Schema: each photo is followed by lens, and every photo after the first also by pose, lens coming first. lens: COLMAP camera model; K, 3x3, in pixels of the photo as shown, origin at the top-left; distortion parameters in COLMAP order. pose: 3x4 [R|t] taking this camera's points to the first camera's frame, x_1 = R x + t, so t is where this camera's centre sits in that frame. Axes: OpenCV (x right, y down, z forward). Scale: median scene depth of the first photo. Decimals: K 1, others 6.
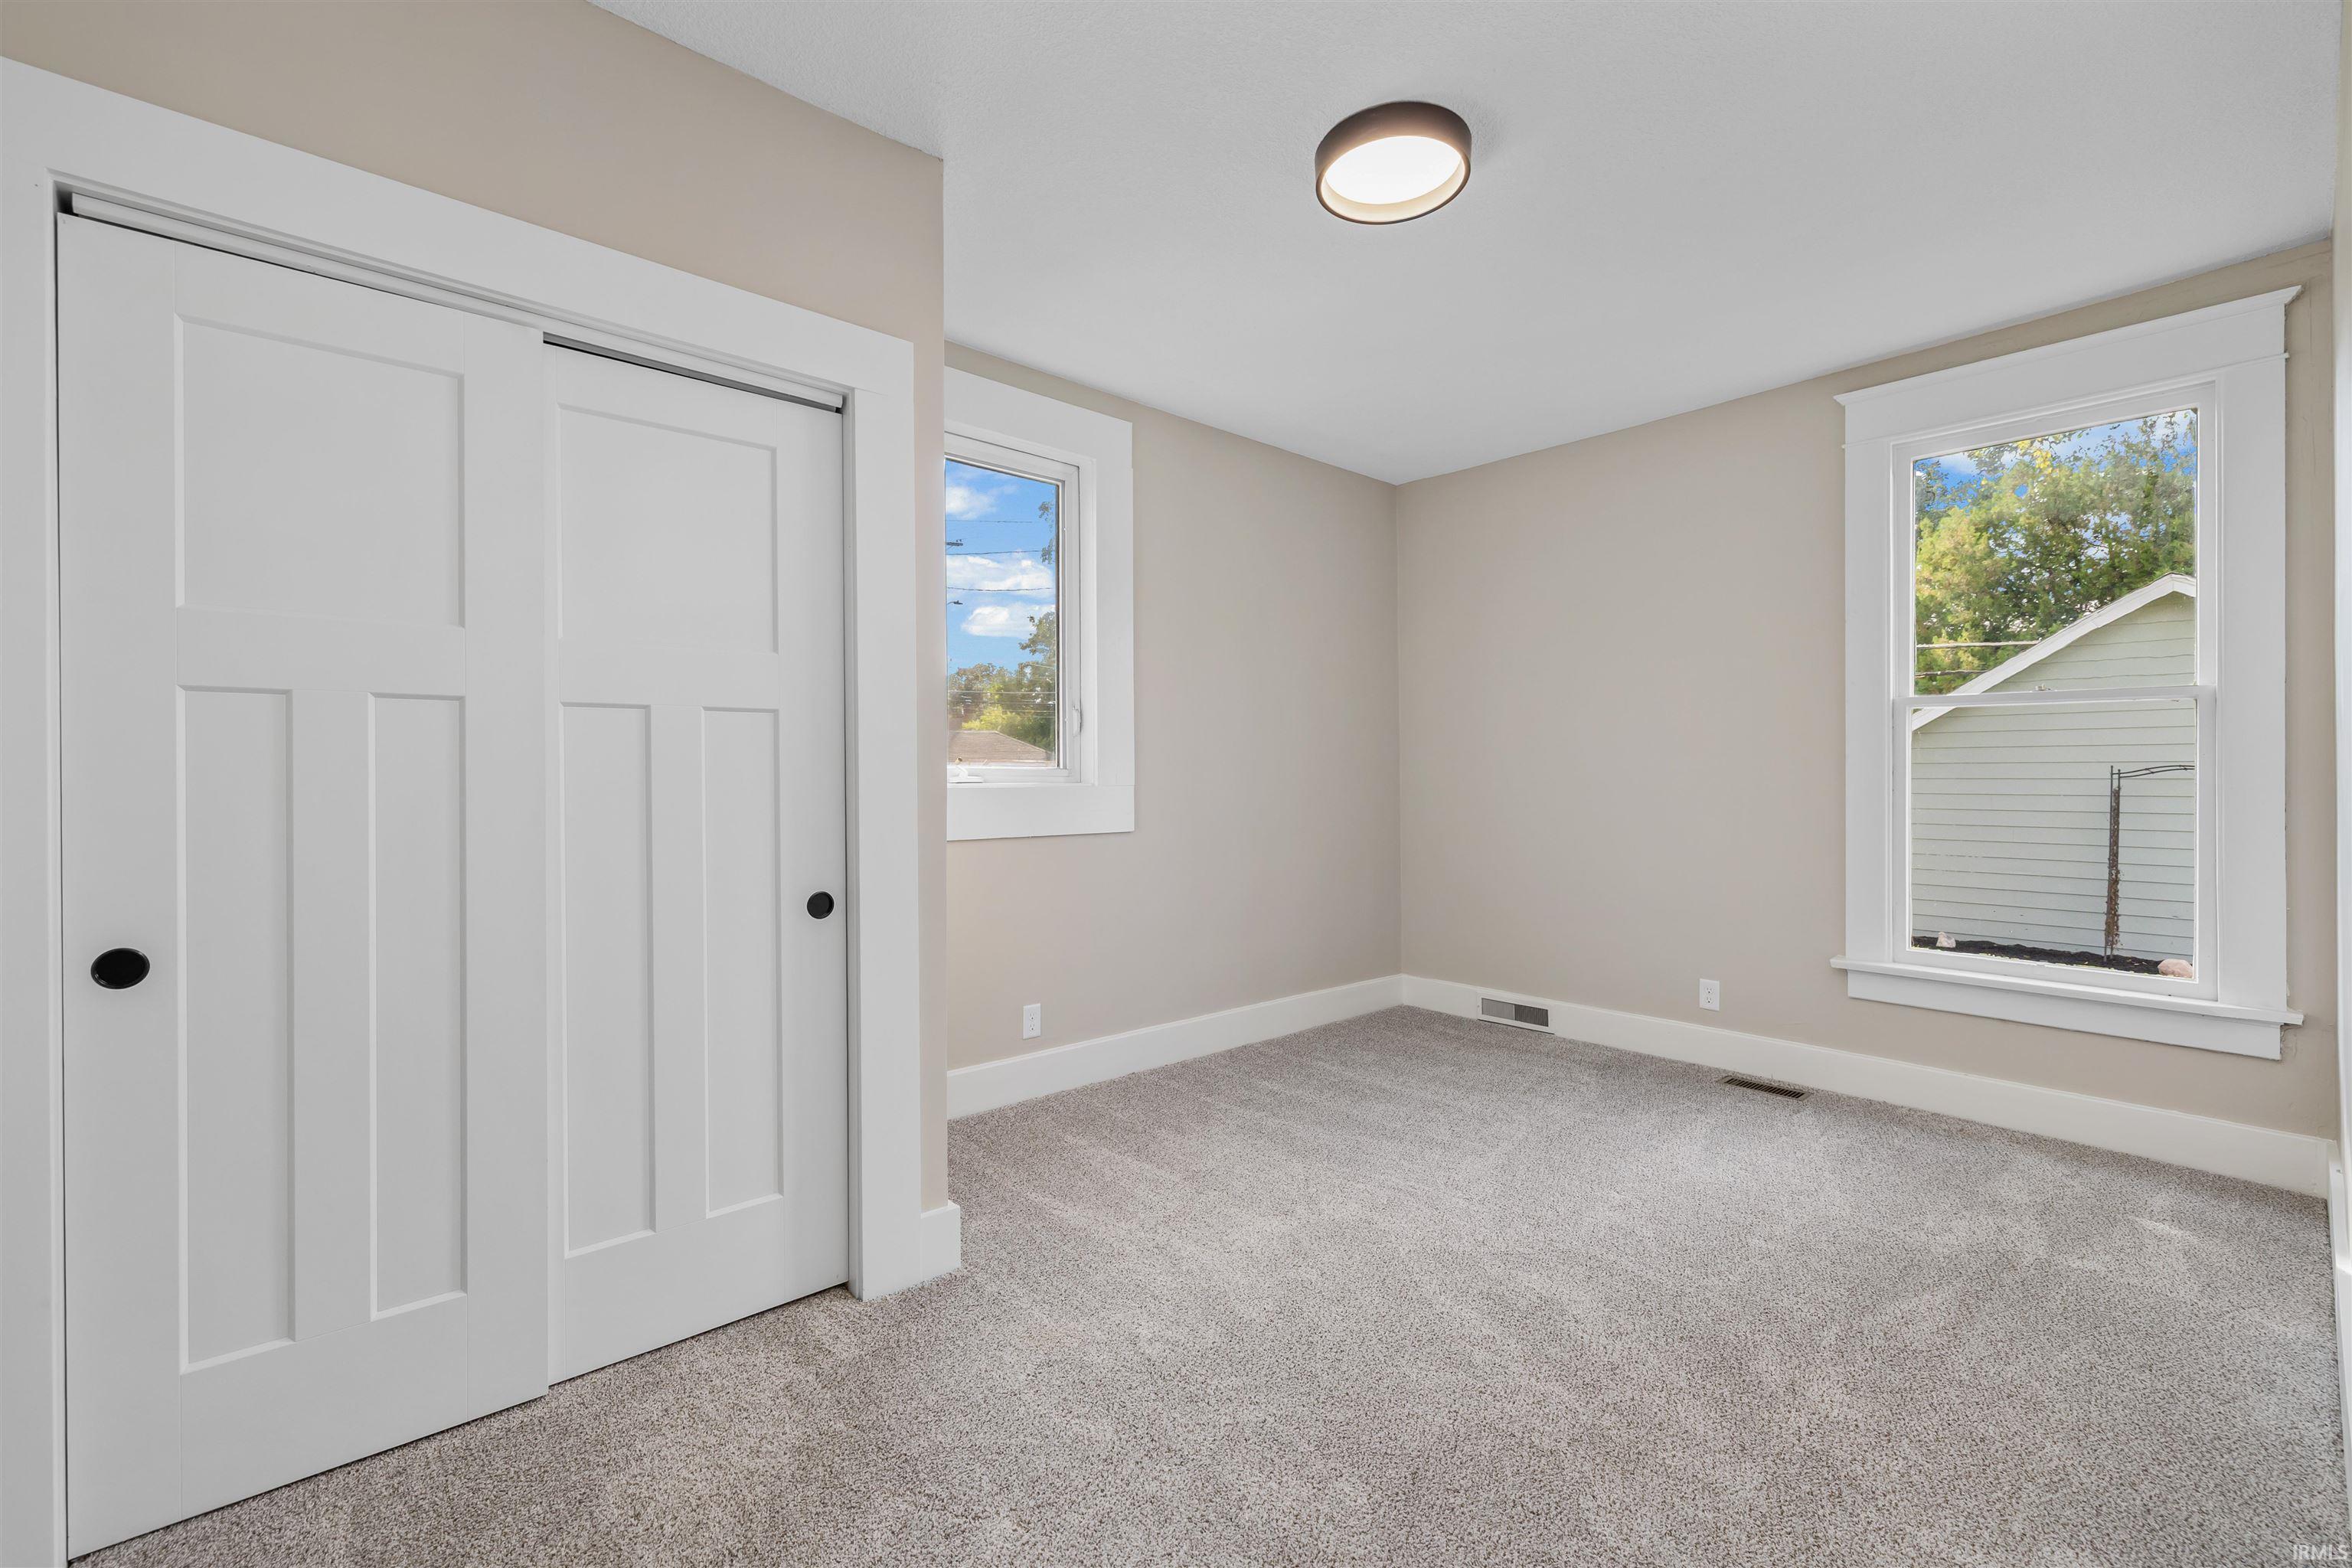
lens RADIAL K [[991.8, 0, 1167.9], [0, 991.8, 763.4], [0, 0, 1]] dist [0.001843, 0.000130]
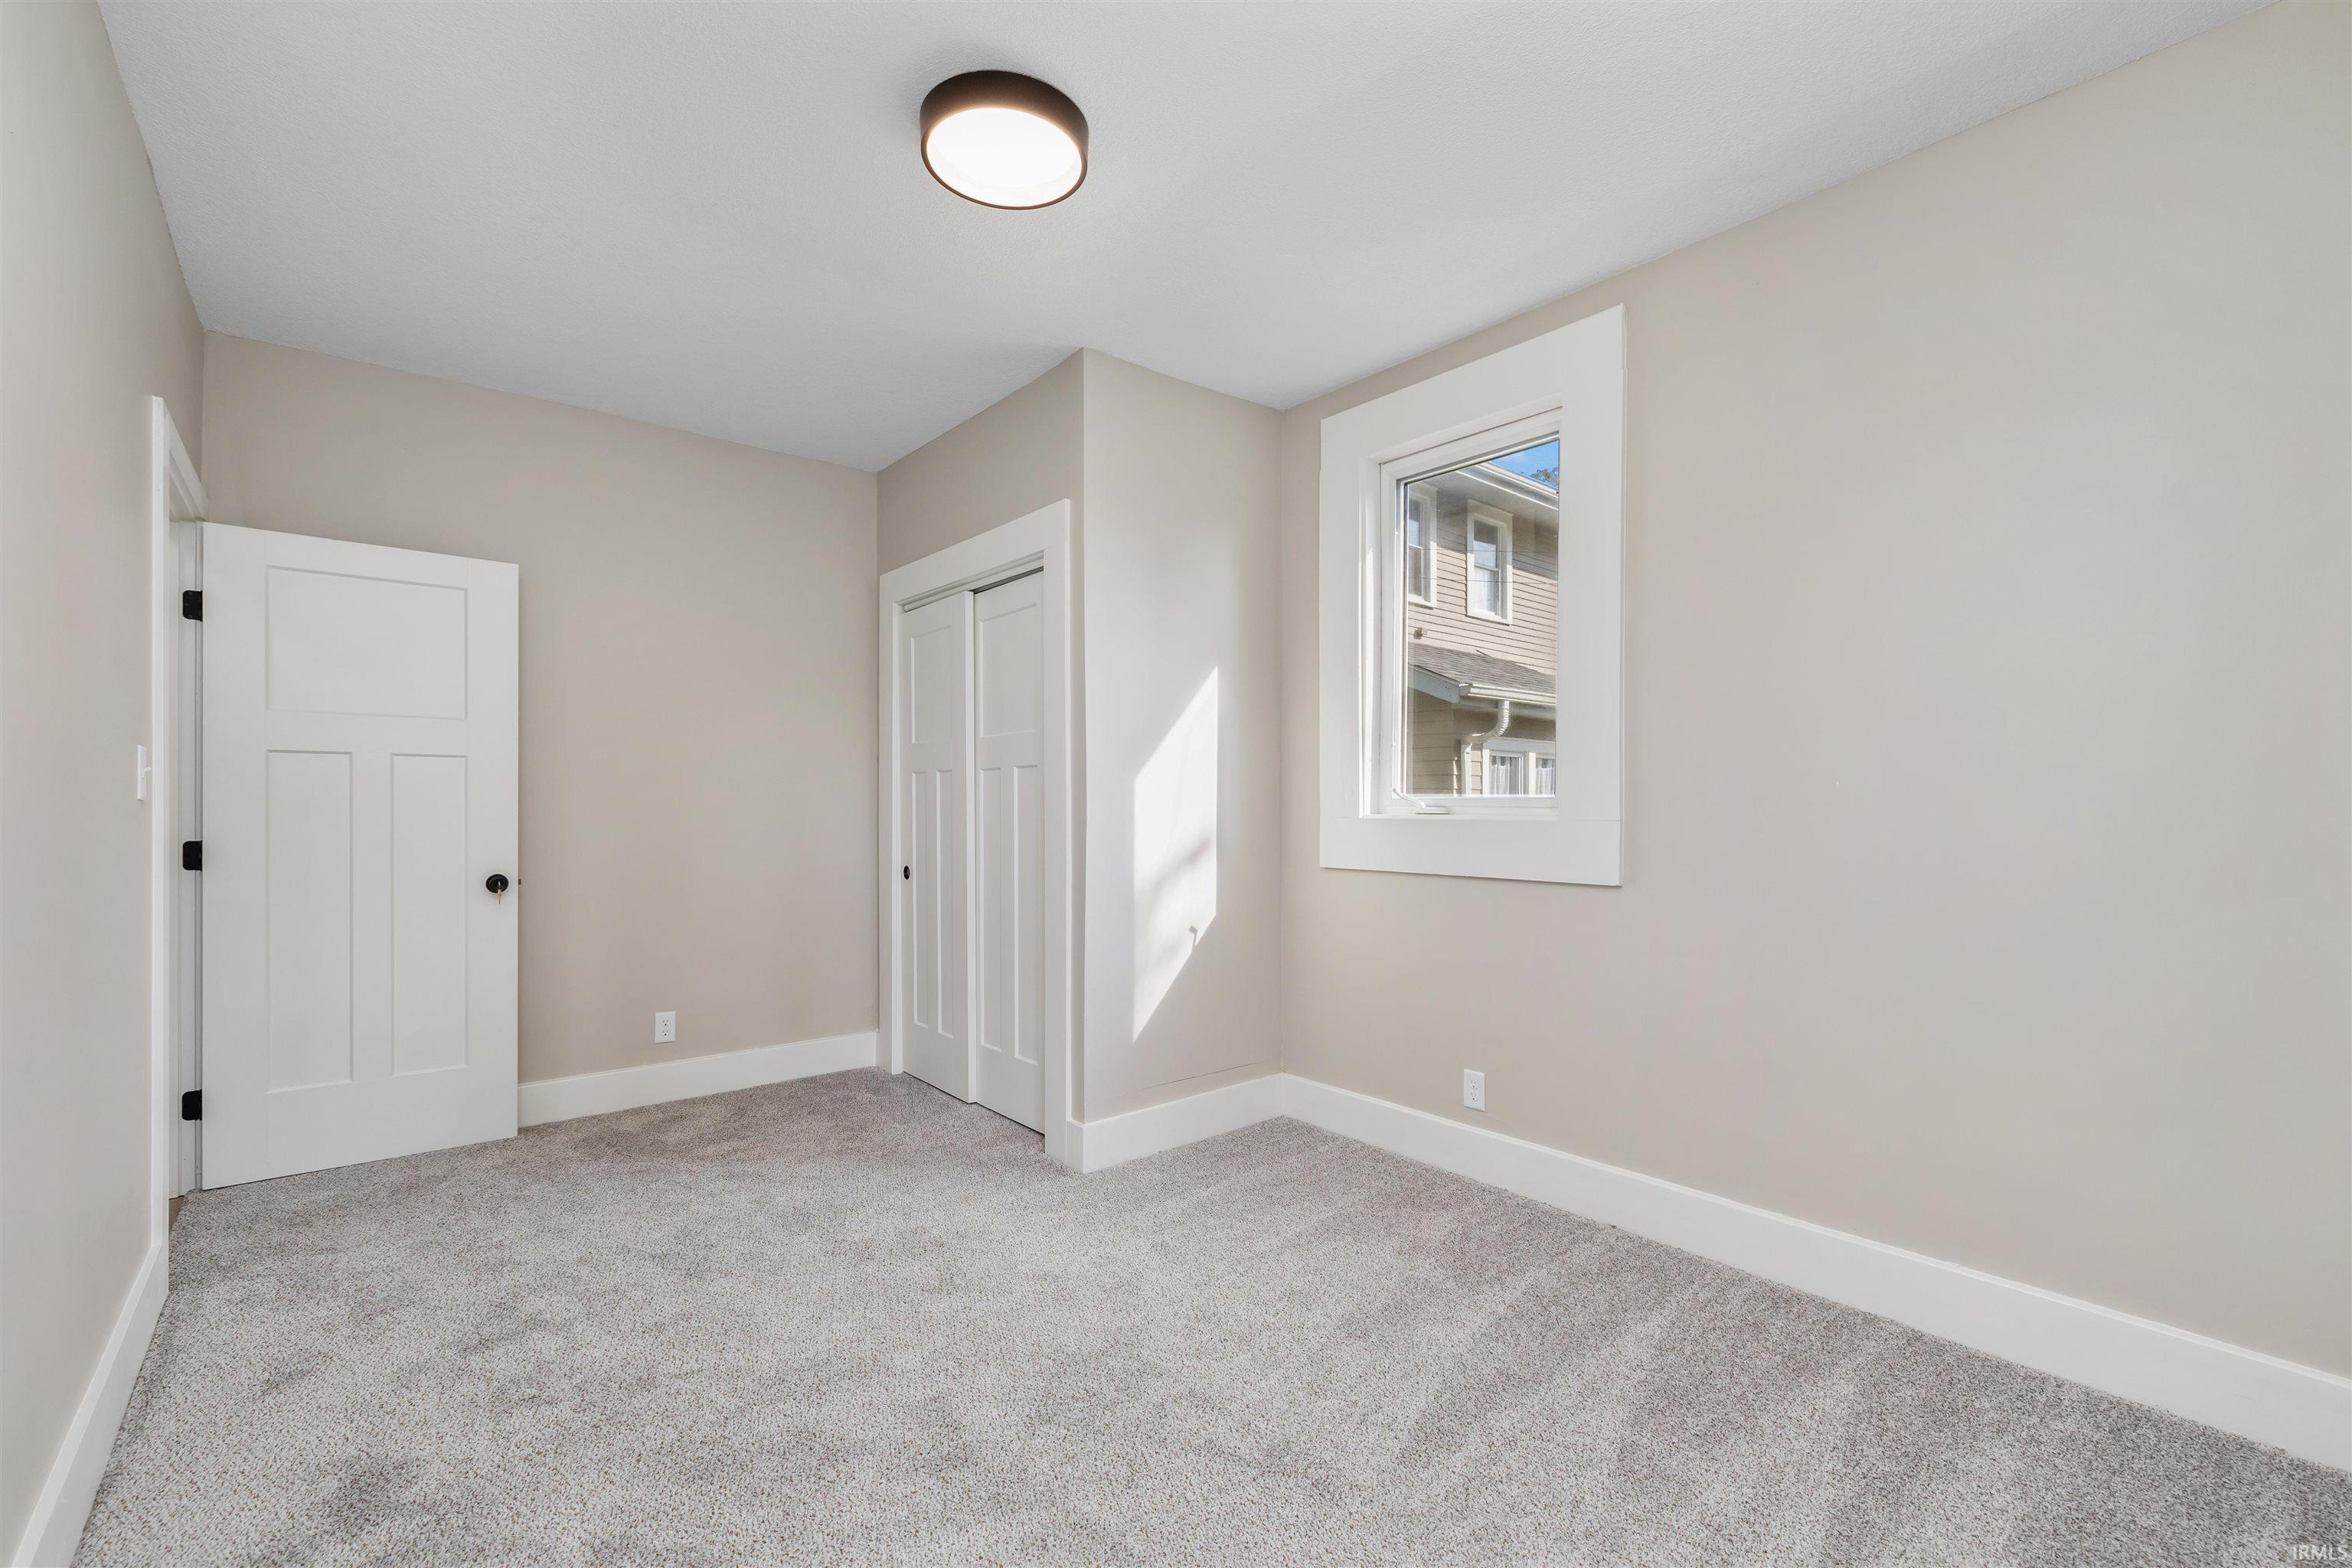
lens RADIAL K [[1030.3, 0, 1176.0], [0, 1030.3, 784.0], [0, 0, 1]] dist [0.000921, 0.000065]
pose [[-0.045004, -0.025143, -0.998670, 0.774884], [0.006491, 0.999655, -0.025461, 0.016349], [0.998966, -0.007628, -0.044825, 0.787832]]
